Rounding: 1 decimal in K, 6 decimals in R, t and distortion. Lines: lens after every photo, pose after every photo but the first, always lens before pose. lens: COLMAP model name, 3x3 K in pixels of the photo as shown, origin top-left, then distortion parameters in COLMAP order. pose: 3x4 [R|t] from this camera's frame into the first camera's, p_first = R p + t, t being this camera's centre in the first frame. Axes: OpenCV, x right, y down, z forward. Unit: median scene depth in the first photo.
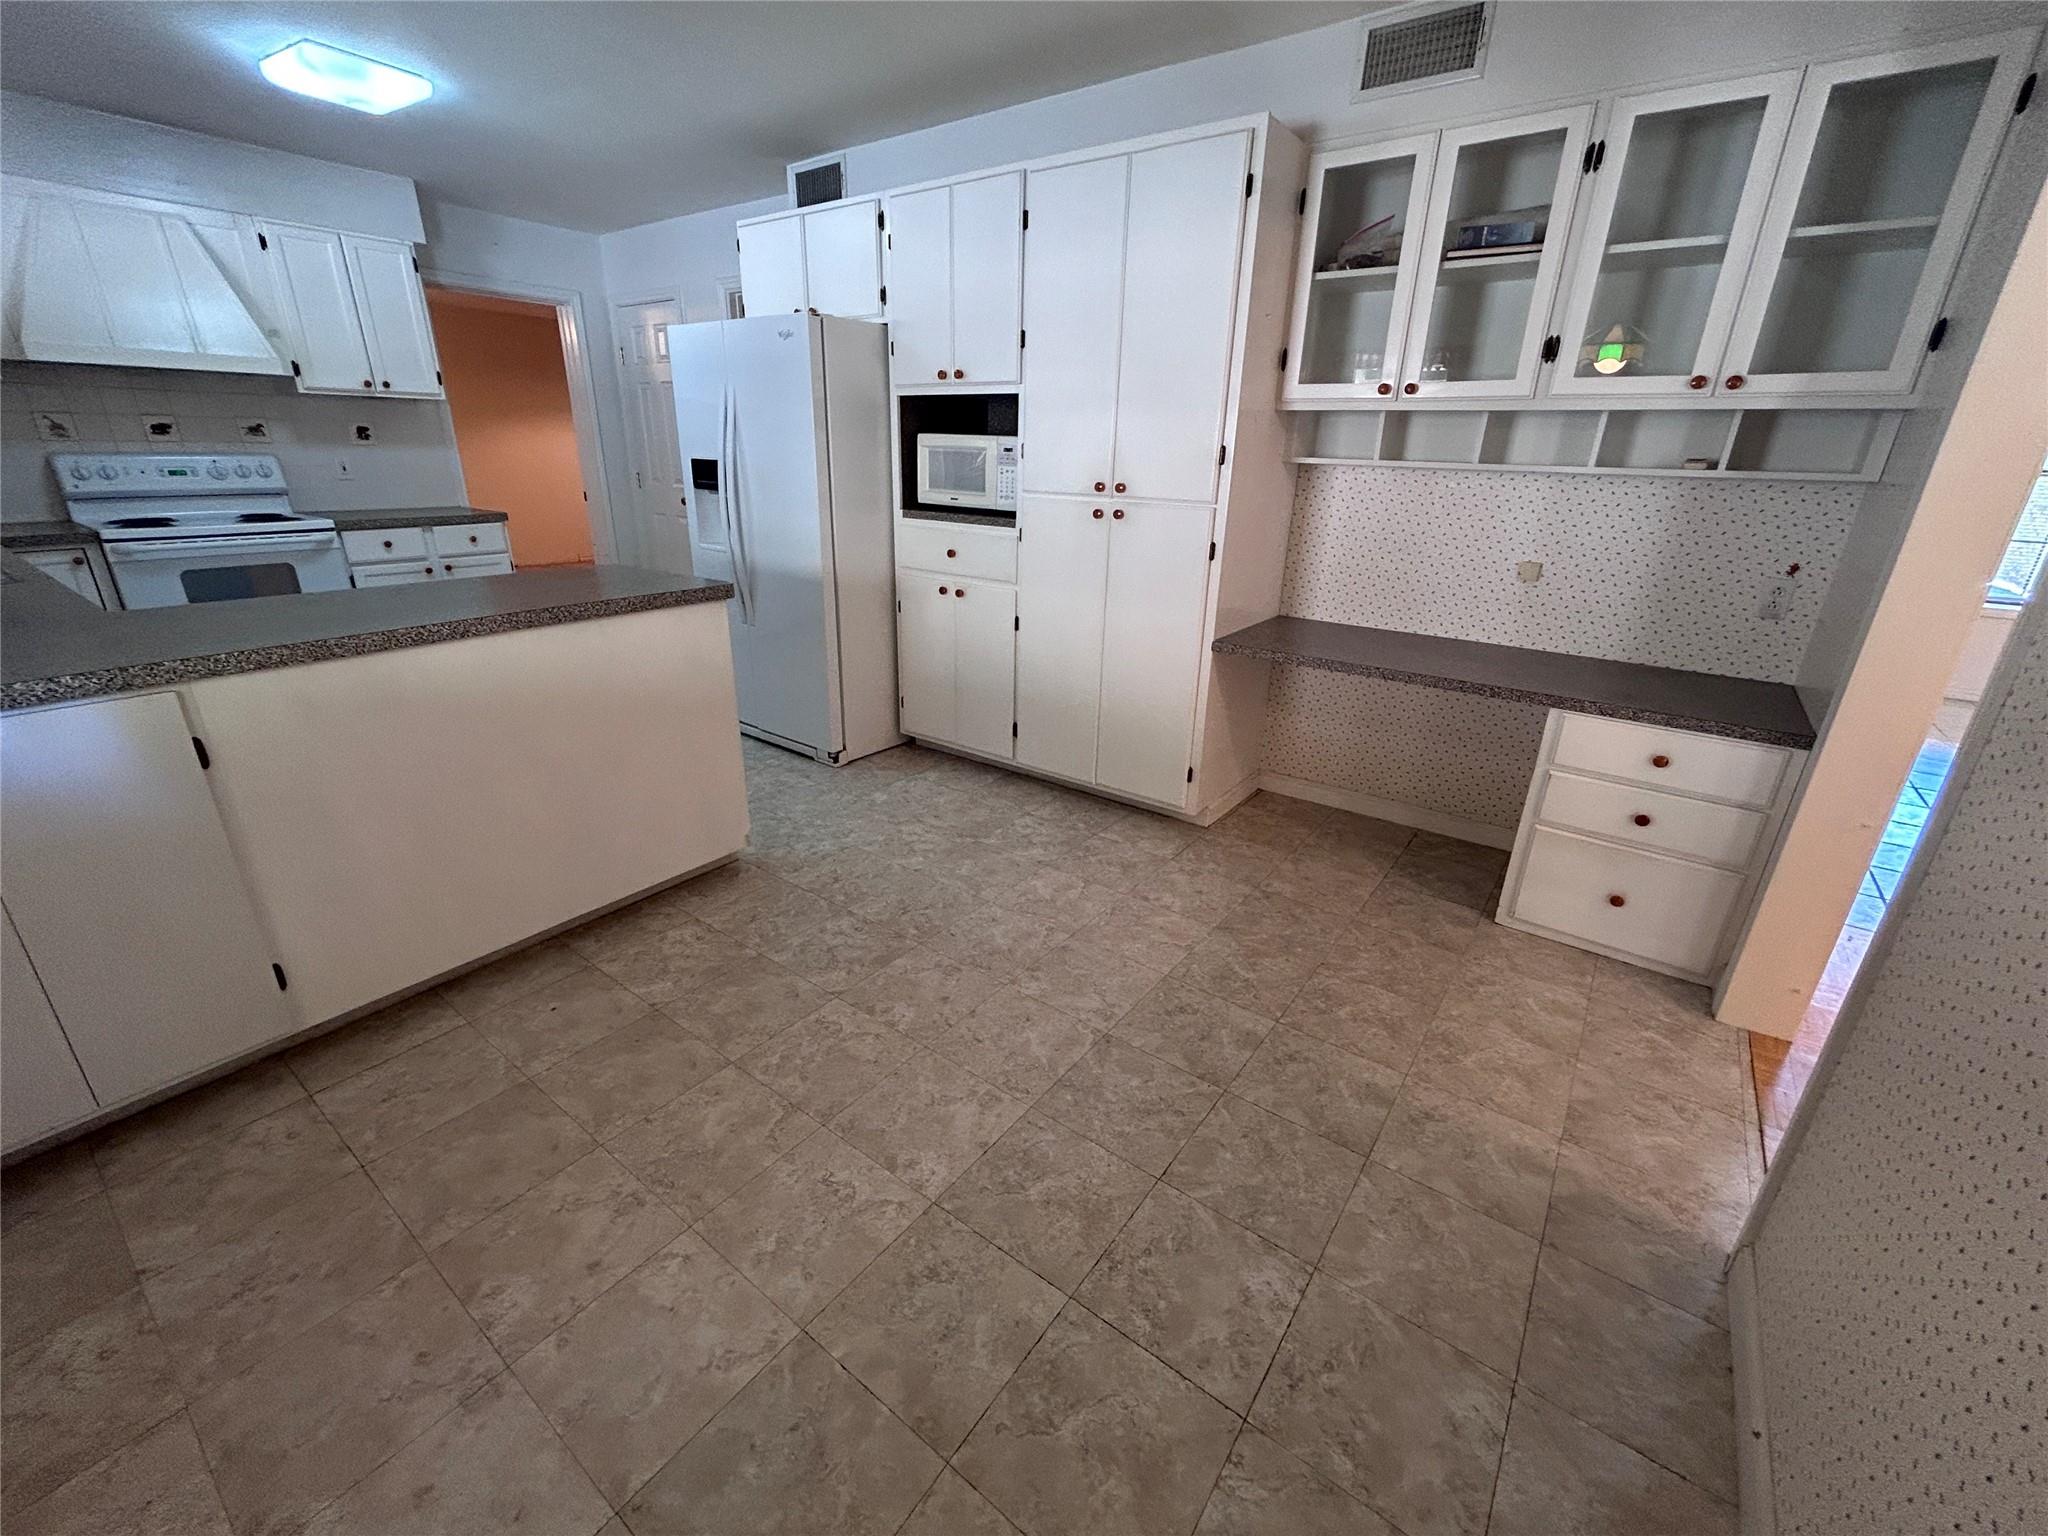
lens RADIAL K [[835.0, 0, 1025.0], [0, 835.0, 764.3], [0, 0, 1]] dist [-0.003410, -0.000454]
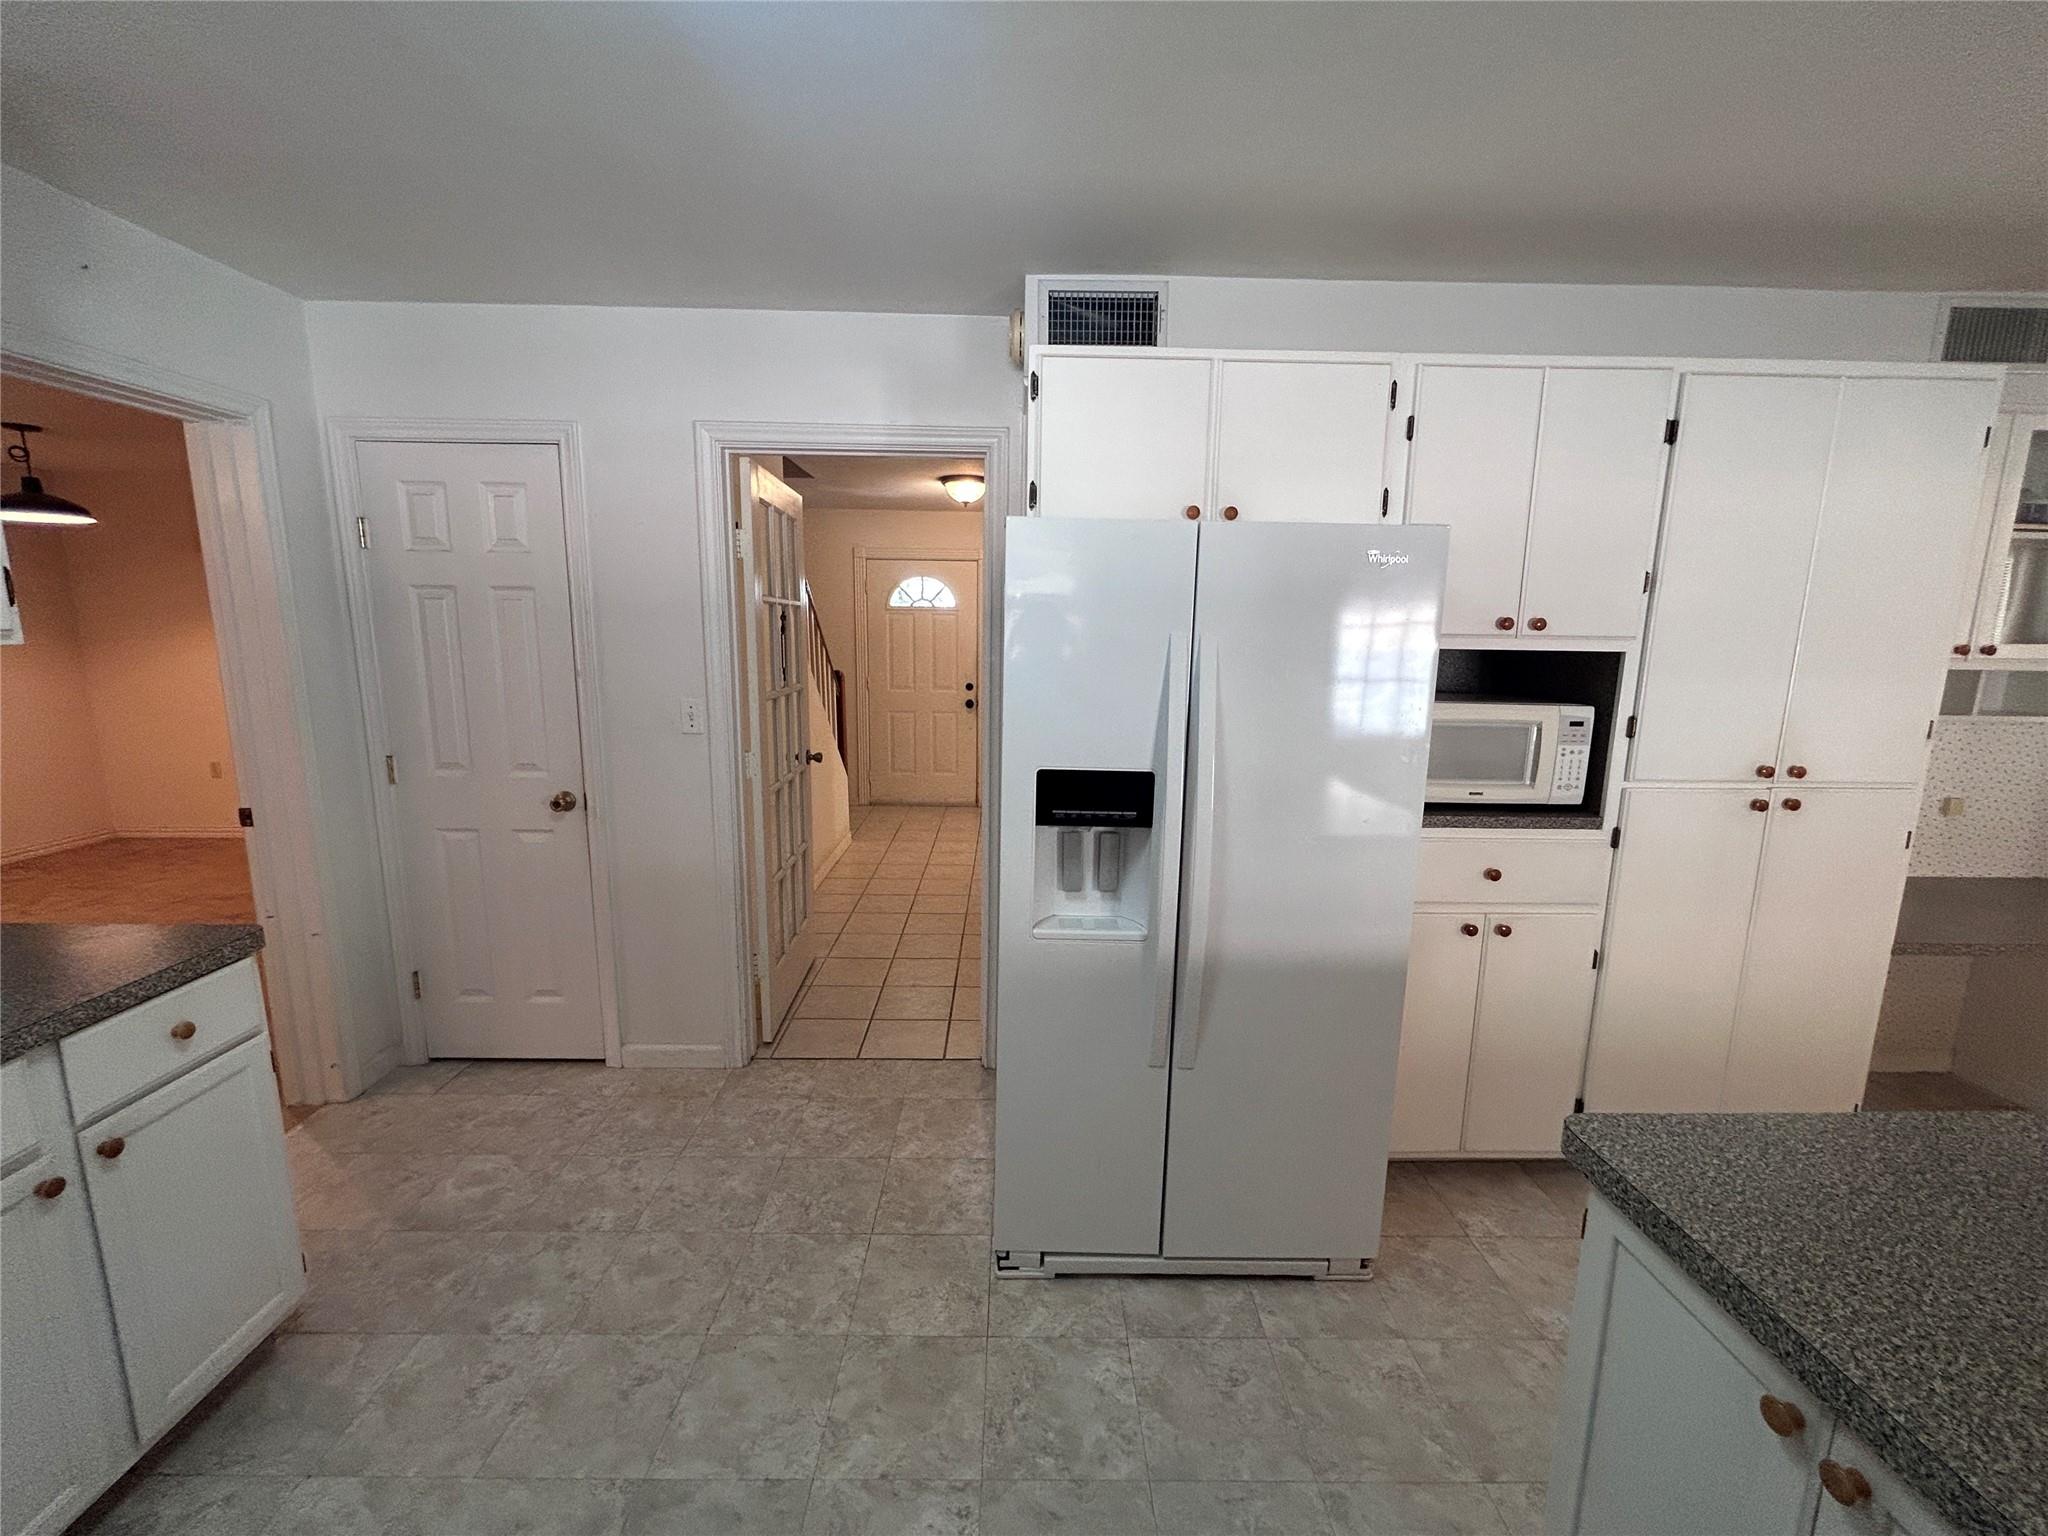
lens RADIAL K [[813.9, 0, 1020.5], [0, 813.9, 765.7], [0, 0, 1]] dist [0.000843, 0.000210]
pose [[0.797660, -0.111483, 0.592714, -0.751167], [0.219306, 0.969107, -0.112859, -0.343427], [-0.561821, 0.220009, 0.797467, 0.676021]]
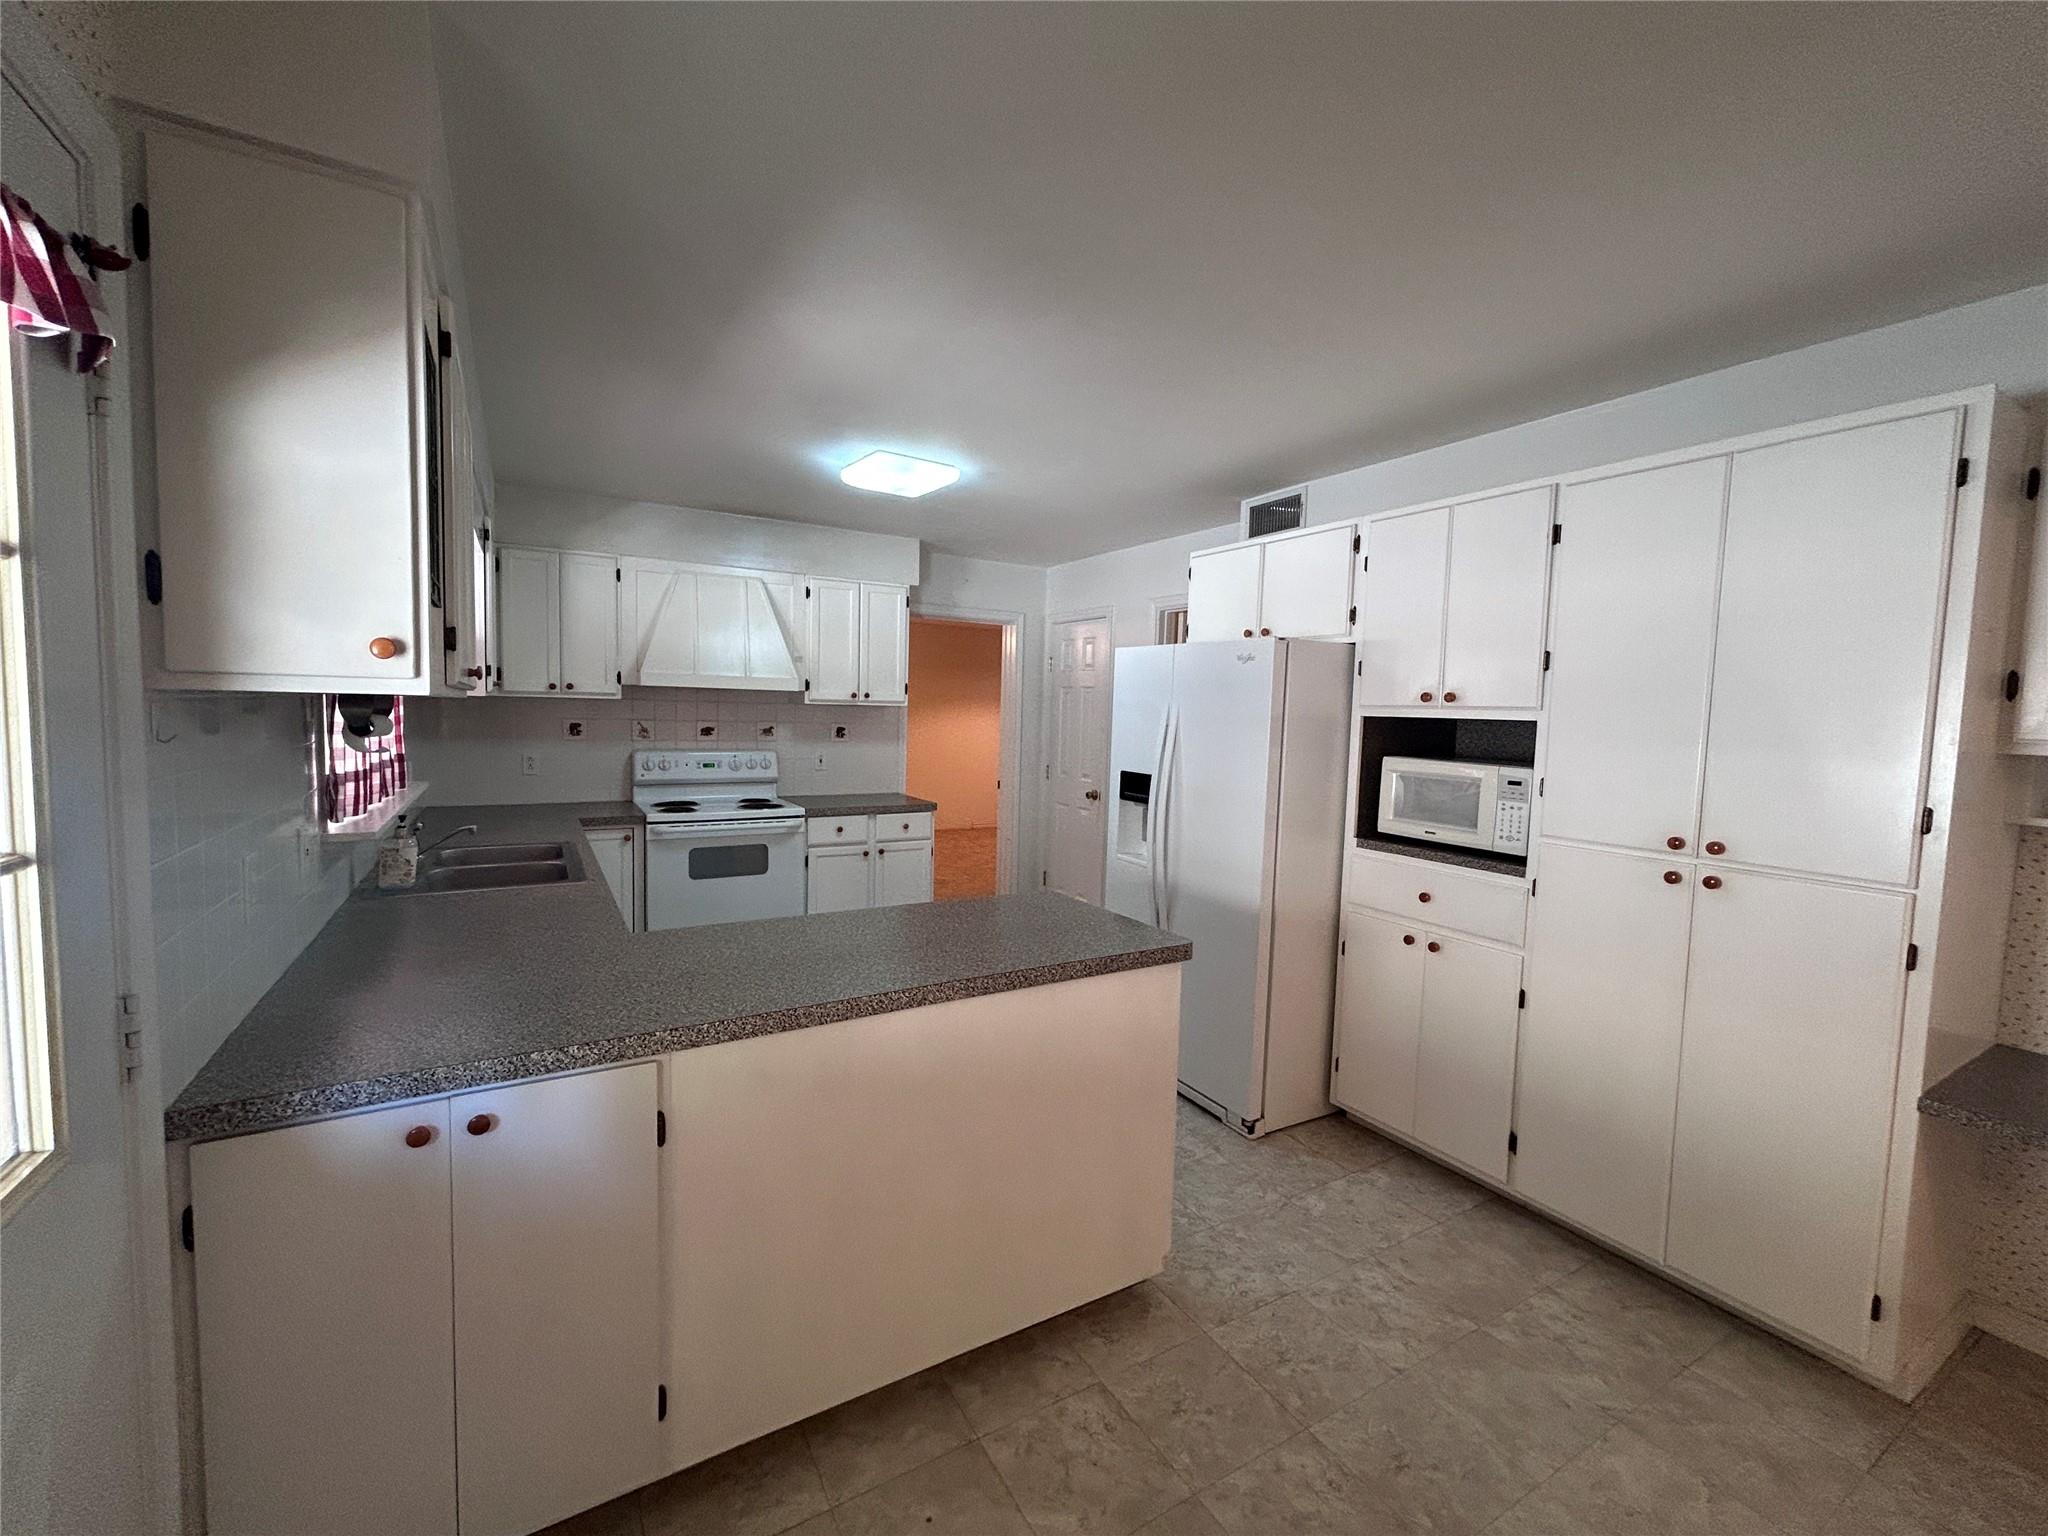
lens RADIAL K [[835.0, 0, 1025.0], [0, 835.0, 764.3], [0, 0, 1]] dist [-0.003410, -0.000454]
pose [[0.921070, 0.029663, -0.388265, -0.134386], [-0.145758, 0.950870, -0.273131, -0.096918], [0.361087, 0.308165, 0.880142, 0.103983]]
